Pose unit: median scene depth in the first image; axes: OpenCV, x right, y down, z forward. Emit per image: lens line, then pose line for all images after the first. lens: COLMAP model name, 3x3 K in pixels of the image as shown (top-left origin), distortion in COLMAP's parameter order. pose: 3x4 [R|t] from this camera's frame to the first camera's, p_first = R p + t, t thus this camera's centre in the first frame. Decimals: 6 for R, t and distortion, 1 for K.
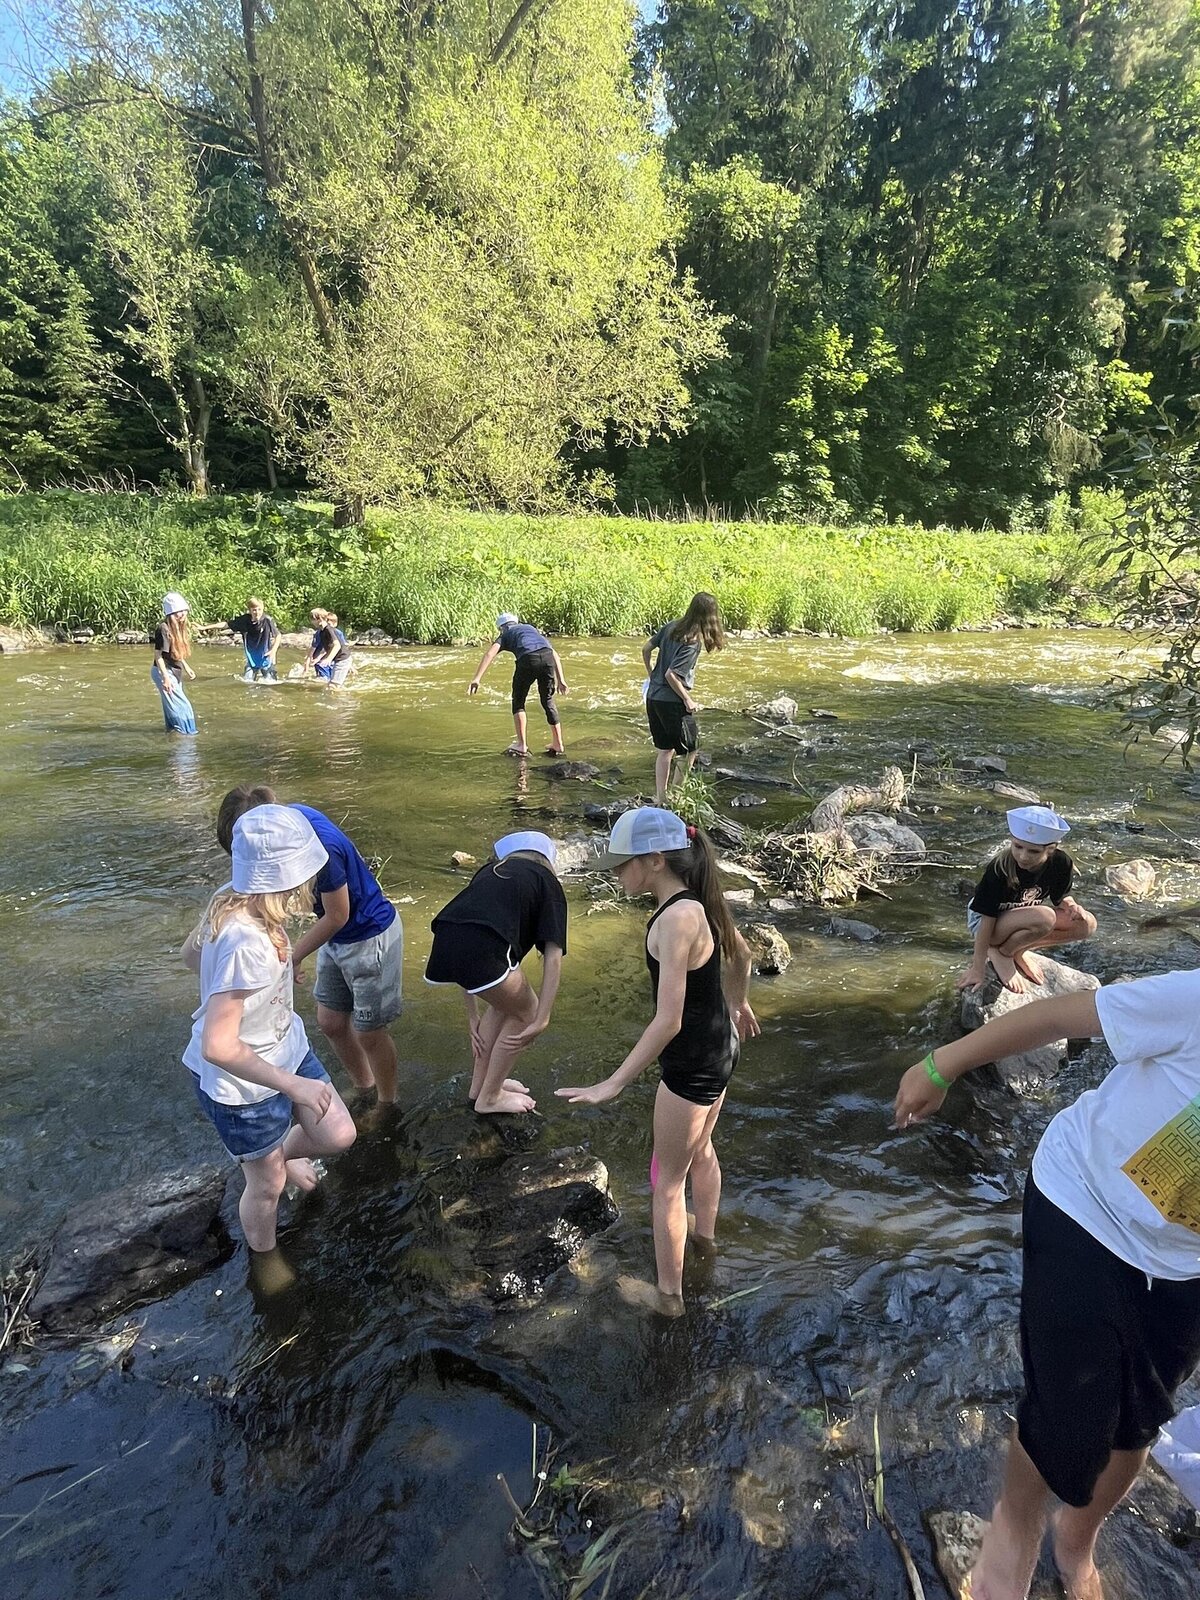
lens RADIAL K [[917.9, 0, 600.0], [0, 917.9, 800.0], [0, 0, 1]] dist [0.012751, -0.001080]
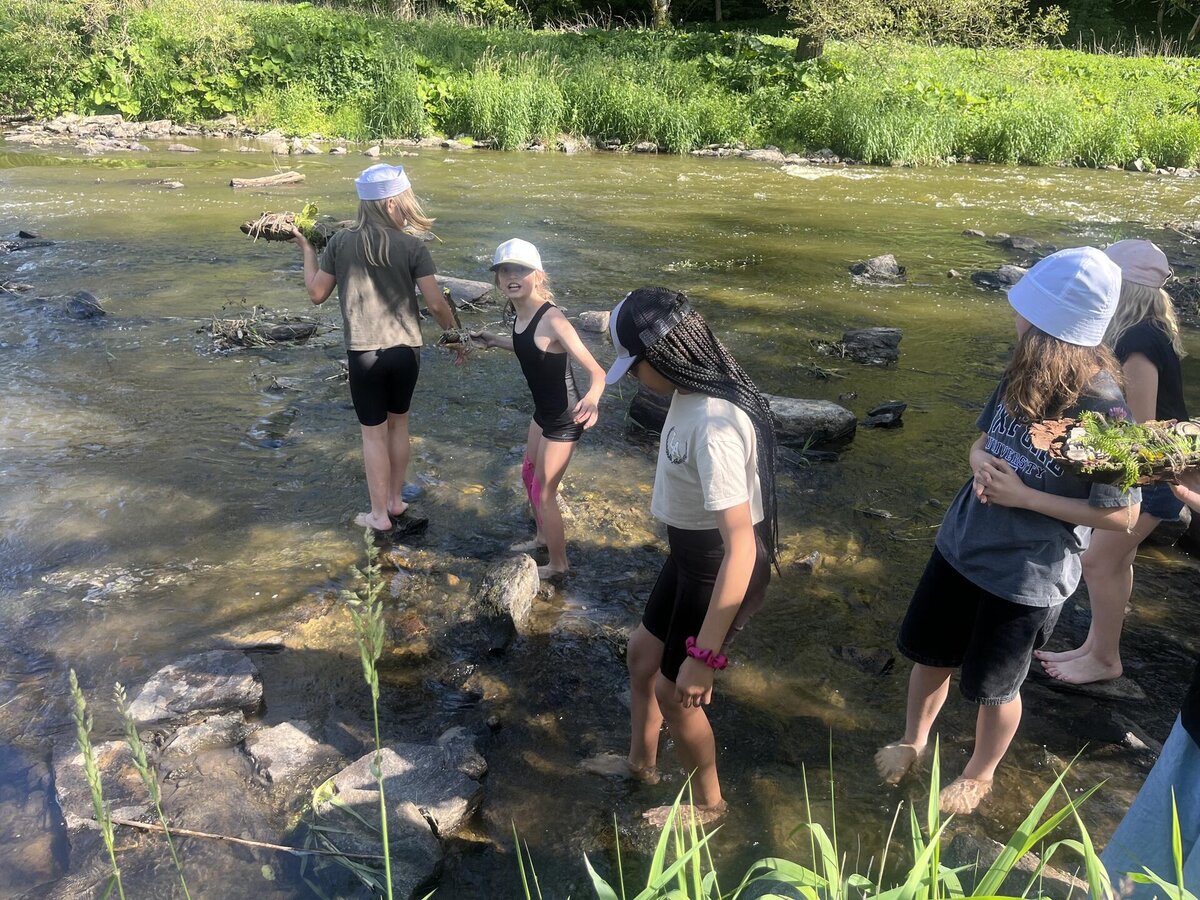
lens RADIAL K [[920.2, 0, 602.4], [0, 920.2, 434.0], [0, 0, 1]] dist [0.084948, -0.114207]
pose [[0.923863, 0.151271, -0.351559, -0.029654], [-0.116556, 0.986146, 0.118027, 0.067664], [0.364543, -0.068065, 0.928696, -0.245314]]
